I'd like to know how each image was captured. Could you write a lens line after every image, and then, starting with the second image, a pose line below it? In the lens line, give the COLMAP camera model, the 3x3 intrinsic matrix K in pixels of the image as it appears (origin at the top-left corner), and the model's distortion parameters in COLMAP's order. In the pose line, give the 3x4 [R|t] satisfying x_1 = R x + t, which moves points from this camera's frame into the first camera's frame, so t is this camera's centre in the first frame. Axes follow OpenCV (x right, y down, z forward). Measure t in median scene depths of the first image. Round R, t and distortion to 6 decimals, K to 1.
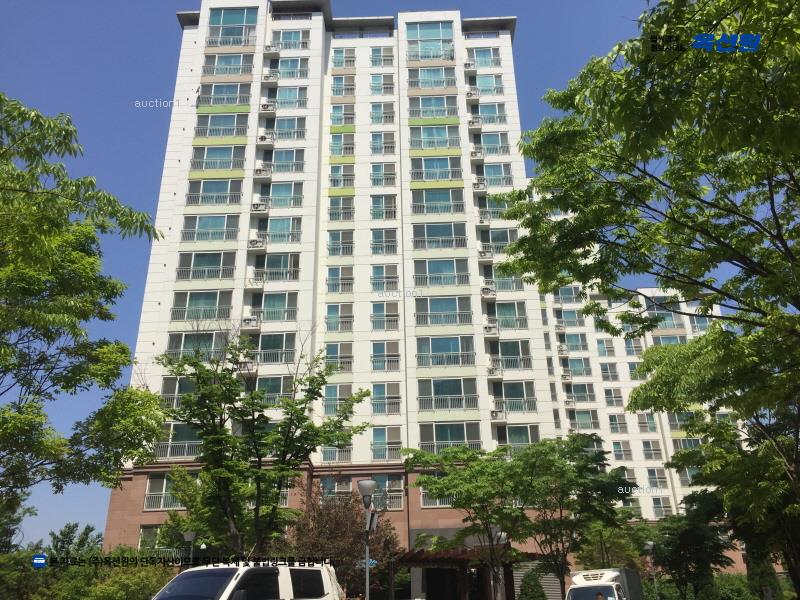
lens RADIAL K [[687.1, 0, 403.9], [0, 687.1, 304.7], [0, 0, 1]] dist [0.078693, -0.121589]
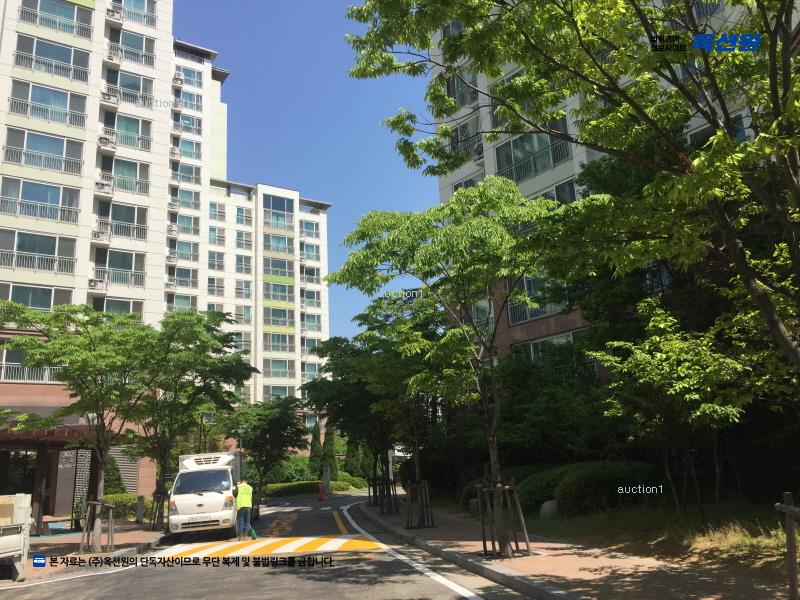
lens RADIAL K [[687.1, 0, 403.9], [0, 687.1, 304.7], [0, 0, 1]] dist [0.078693, -0.121589]
pose [[0.829227, 0.124314, 0.544911, -0.028858], [-0.207033, 0.973916, 0.092869, 0.036895], [-0.519153, -0.189824, 0.833335, 0.100897]]
